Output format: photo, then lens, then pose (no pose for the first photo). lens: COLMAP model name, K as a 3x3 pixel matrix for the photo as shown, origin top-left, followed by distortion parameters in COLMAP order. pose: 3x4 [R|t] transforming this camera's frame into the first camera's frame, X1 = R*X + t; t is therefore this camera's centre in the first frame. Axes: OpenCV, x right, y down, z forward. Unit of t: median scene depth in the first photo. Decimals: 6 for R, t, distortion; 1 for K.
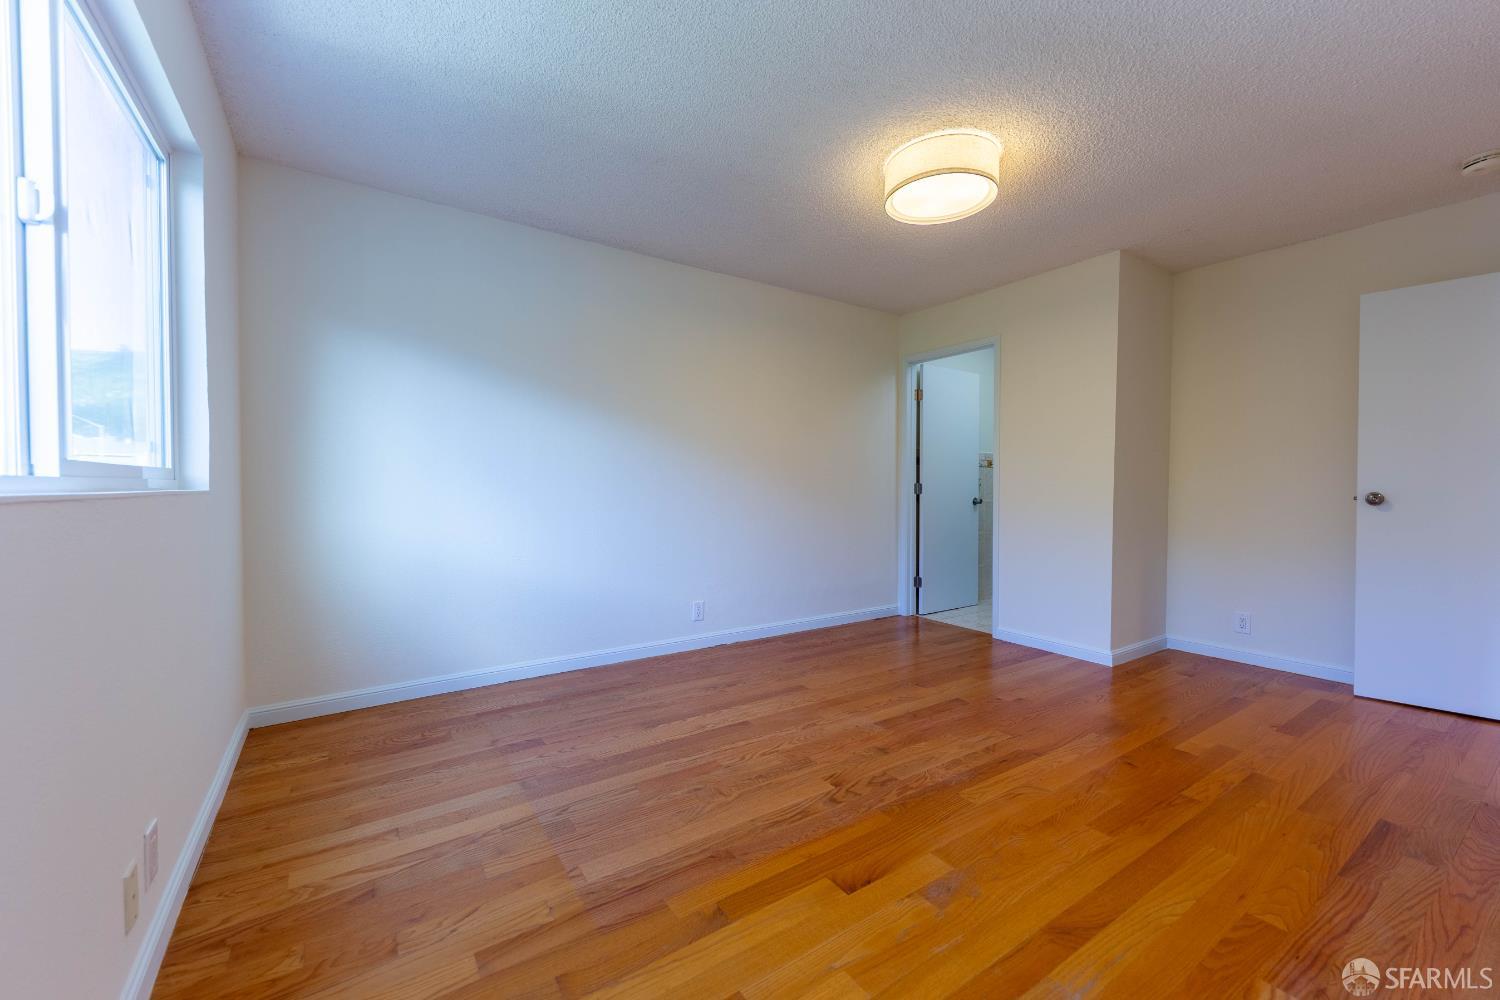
lens RADIAL K [[583.5, 0, 746.9], [0, 583.5, 497.3], [0, 0, 1]] dist [0.004138, -0.000558]
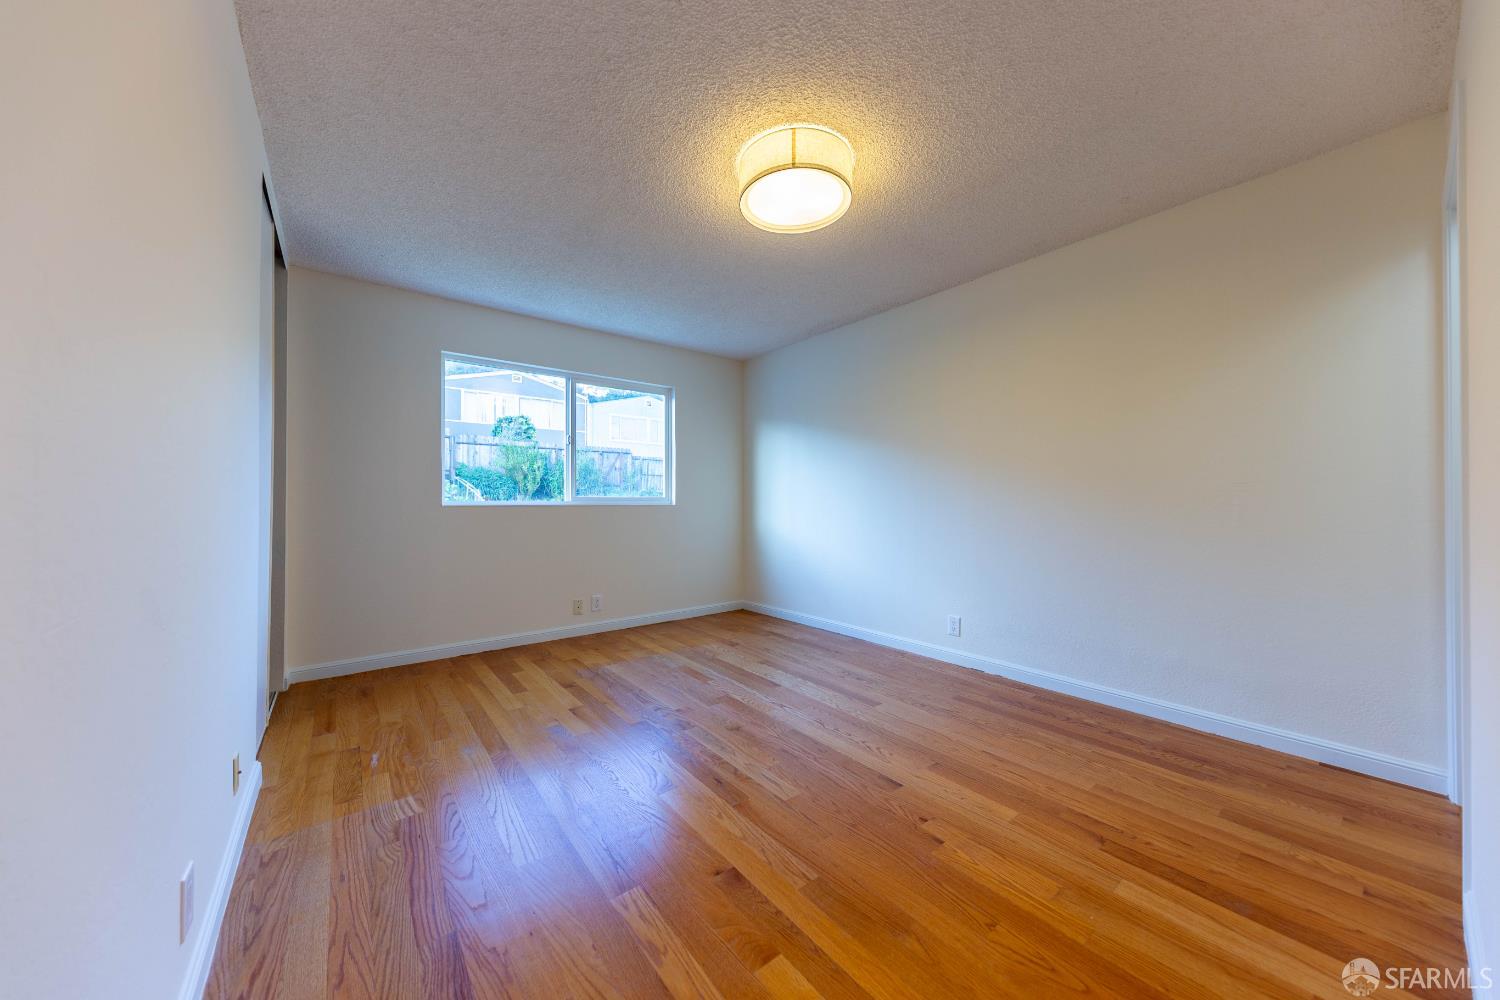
lens RADIAL K [[520.6, 0, 747.9], [0, 520.6, 499.6], [0, 0, 1]] dist [0.007903, -0.000247]
pose [[0.077003, -0.006246, -0.997011, 1.052774], [-0.019814, 0.999773, -0.007793, -0.008513], [0.996834, 0.020355, 0.076861, 0.782089]]
